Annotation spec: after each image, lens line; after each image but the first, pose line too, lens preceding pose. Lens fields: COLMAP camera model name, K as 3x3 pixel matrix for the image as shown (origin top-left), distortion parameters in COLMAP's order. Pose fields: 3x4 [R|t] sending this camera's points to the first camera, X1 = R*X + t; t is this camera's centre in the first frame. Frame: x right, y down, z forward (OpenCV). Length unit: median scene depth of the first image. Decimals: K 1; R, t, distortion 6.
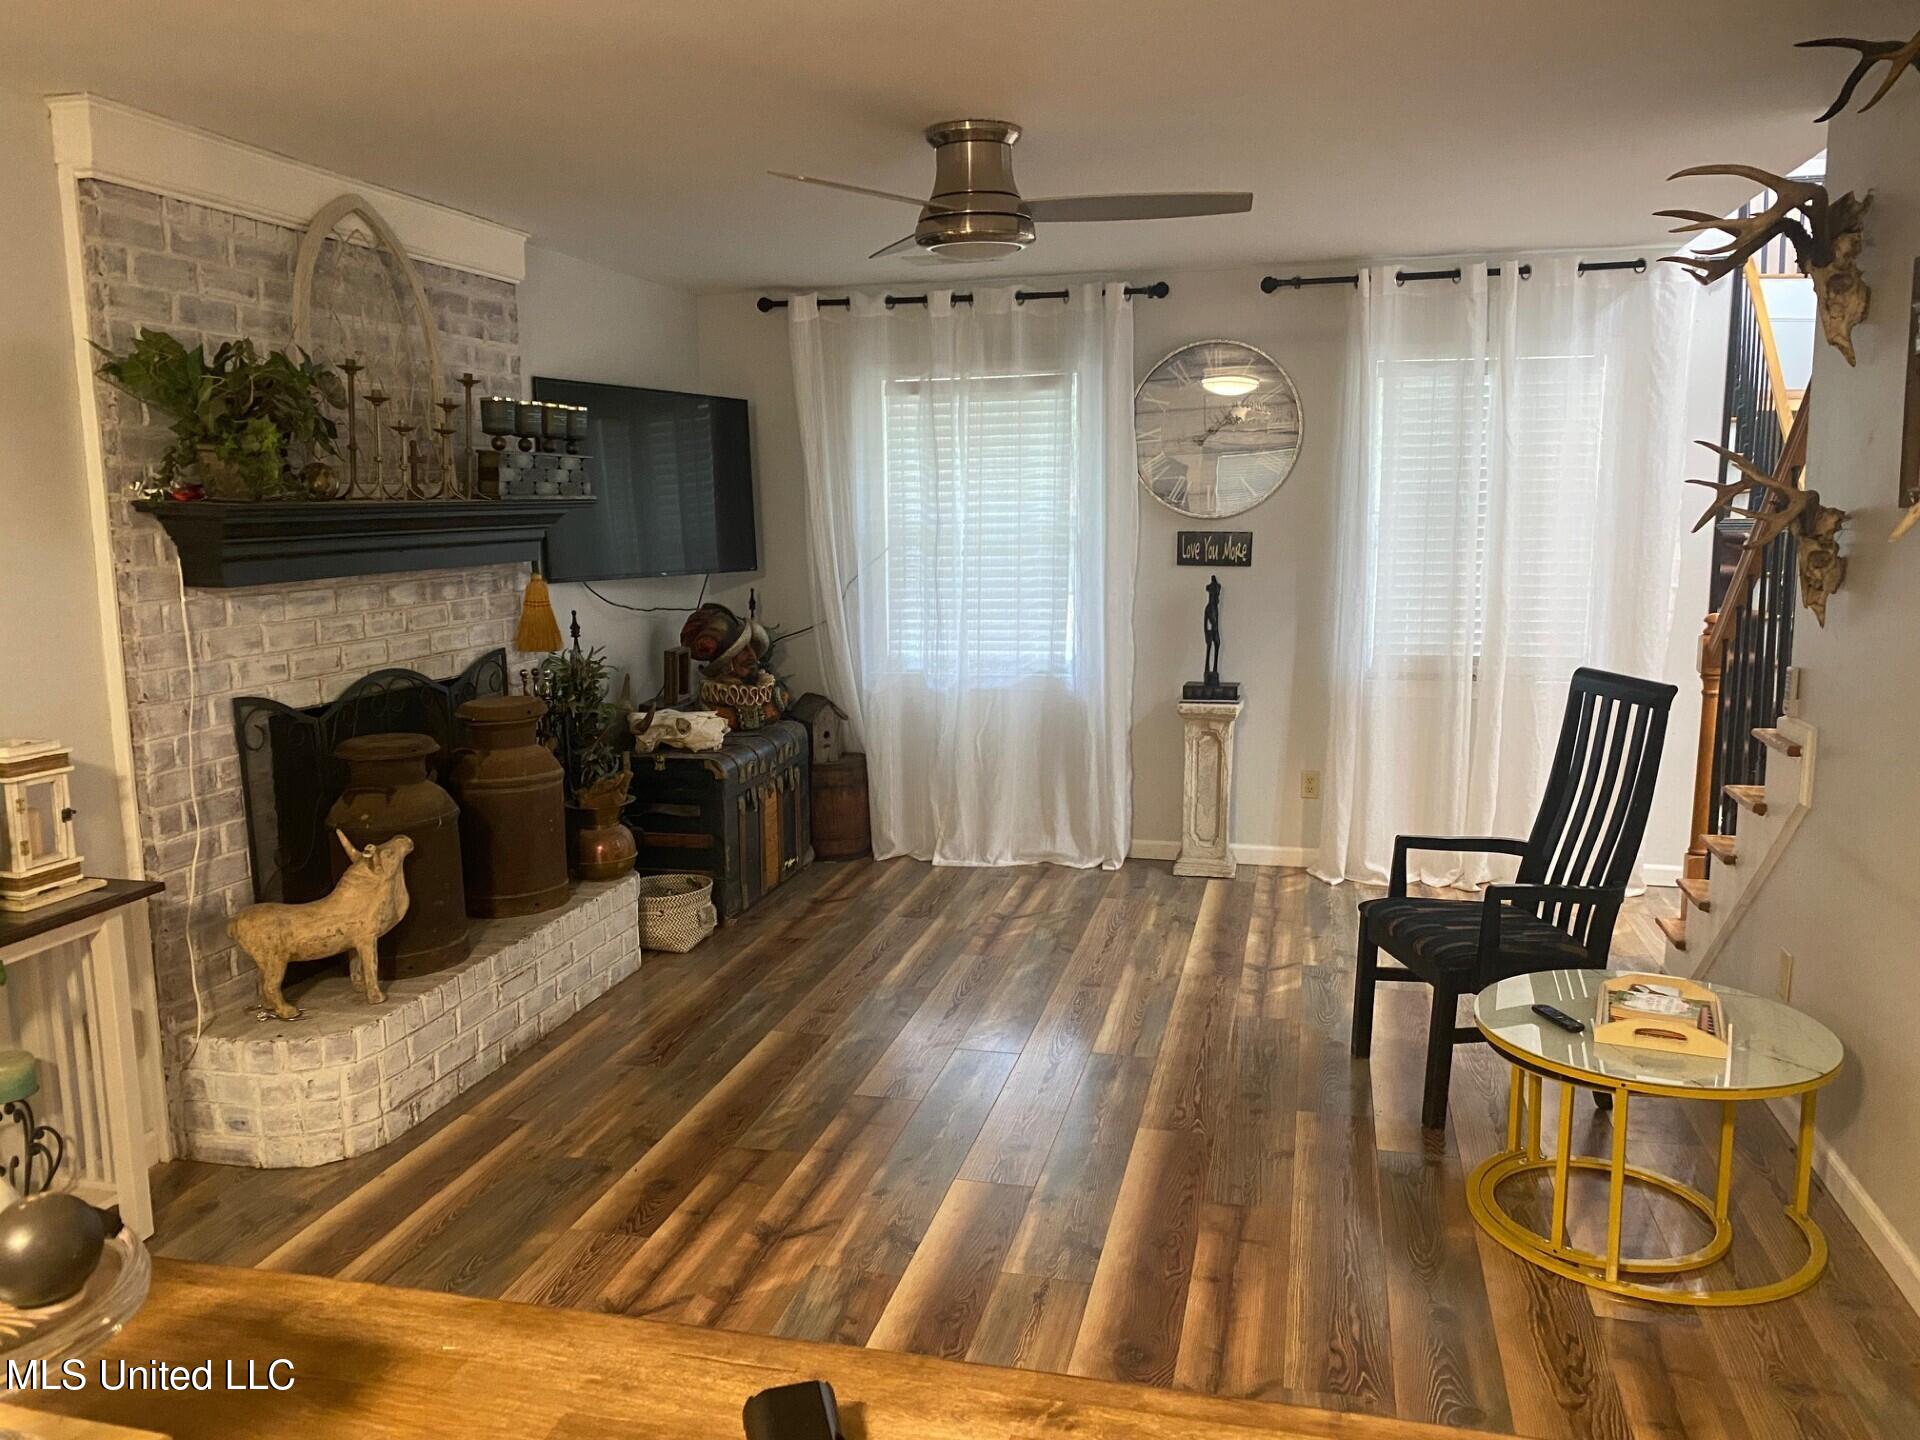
lens RADIAL K [[1458.6, 0, 959.2], [0, 1458.6, 762.5], [0, 0, 1]] dist [0.036414, -0.042222]
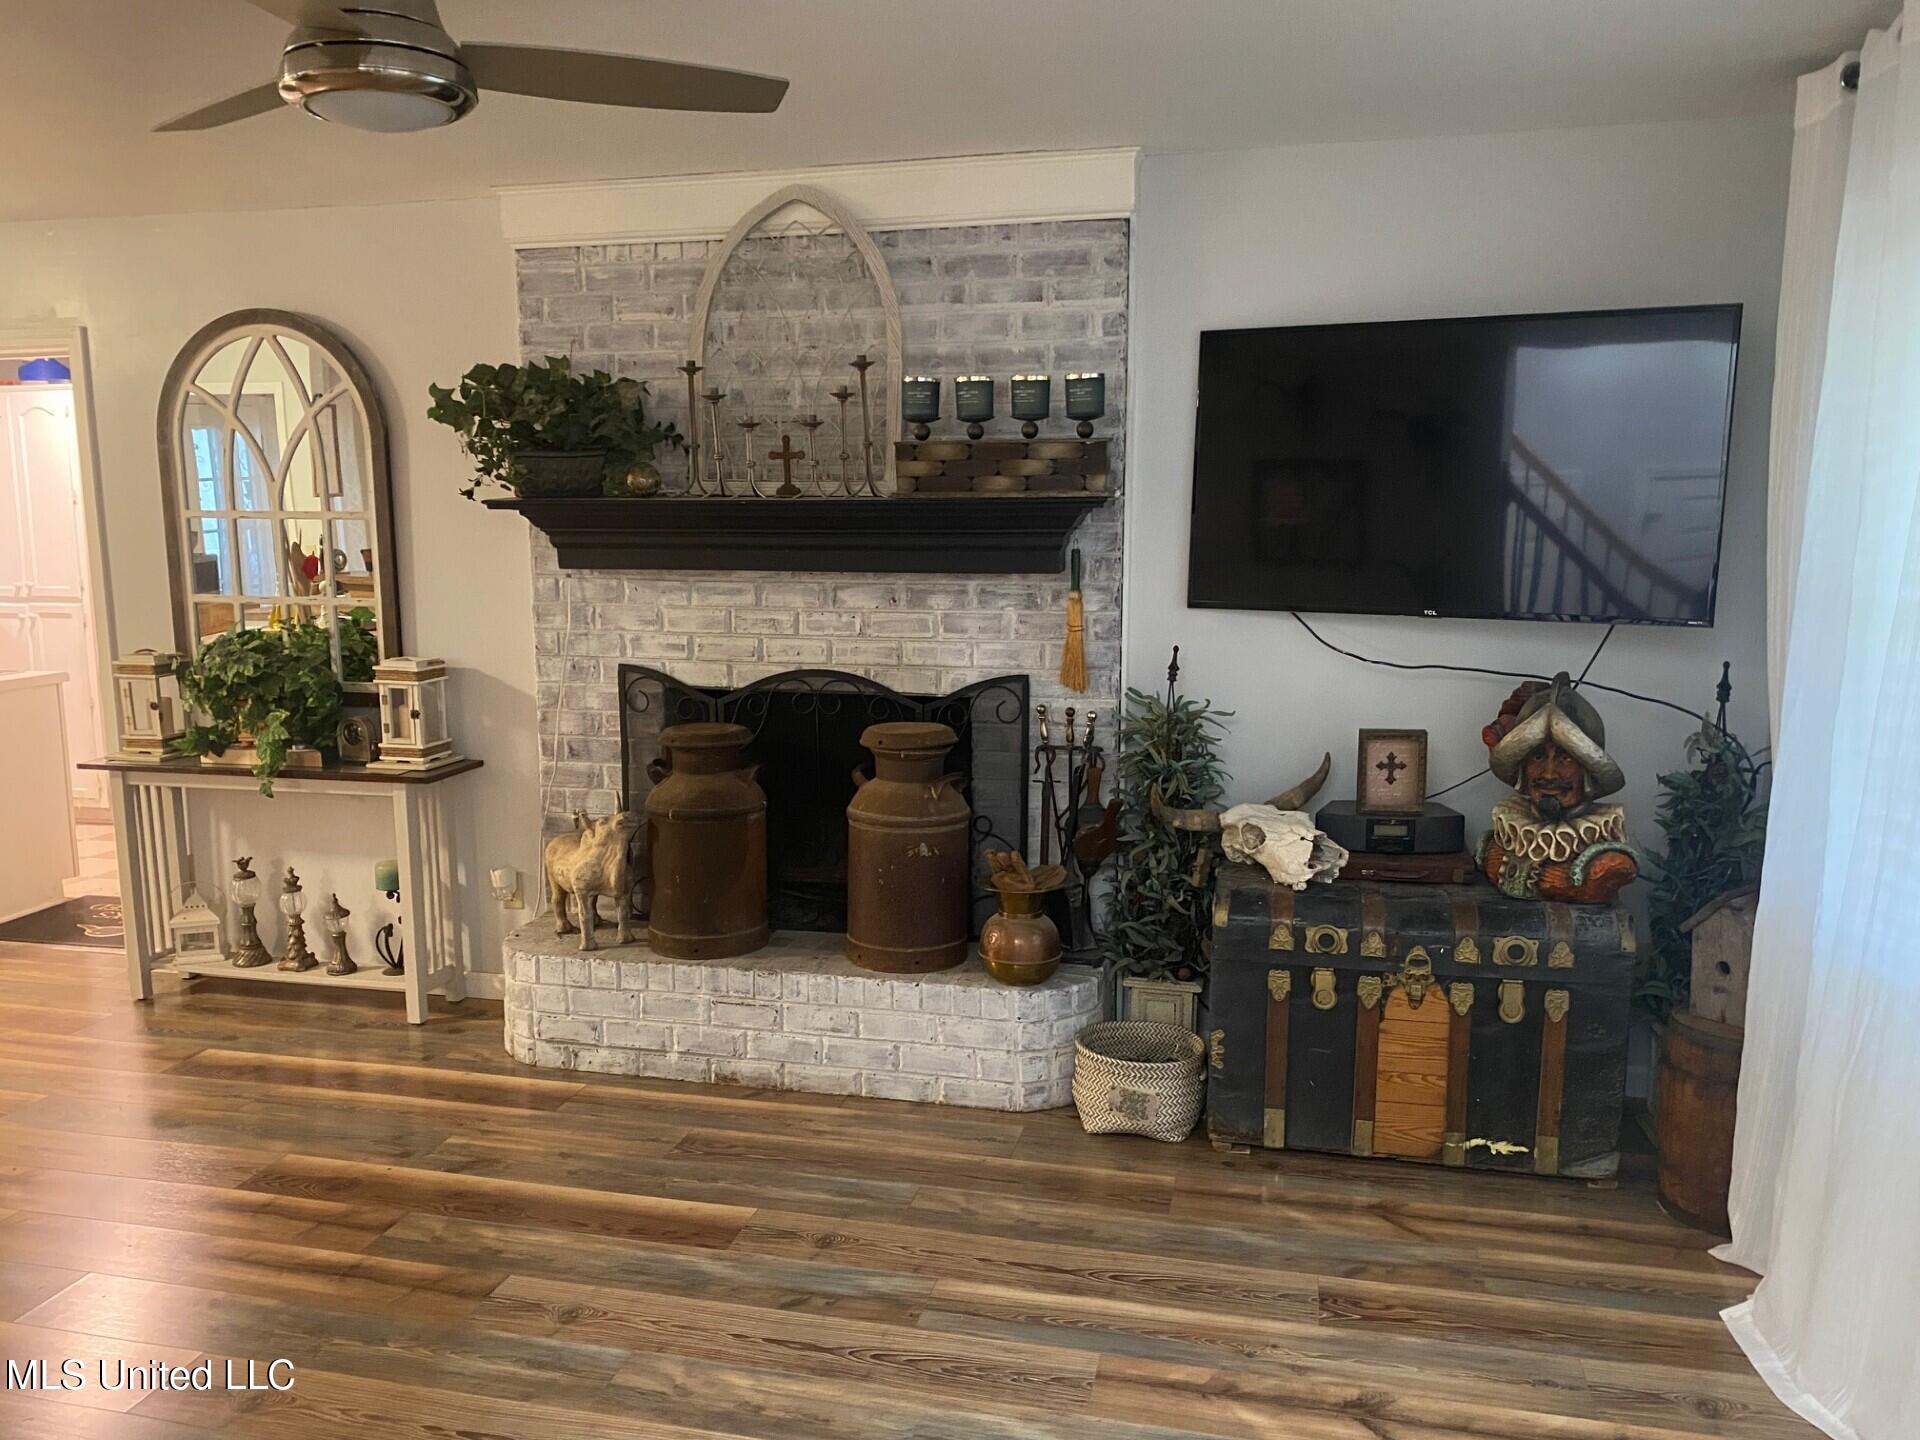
lens RADIAL K [[1457.8, 0, 914.2], [0, 1457.8, 753.7], [0, 0, 1]] dist [0.118400, -0.250814]
pose [[-0.011166, 0.178799, -0.983822, 0.603948], [-0.177109, 0.967974, 0.177928, -0.200770], [0.984128, 0.176231, 0.020858, 1.083978]]
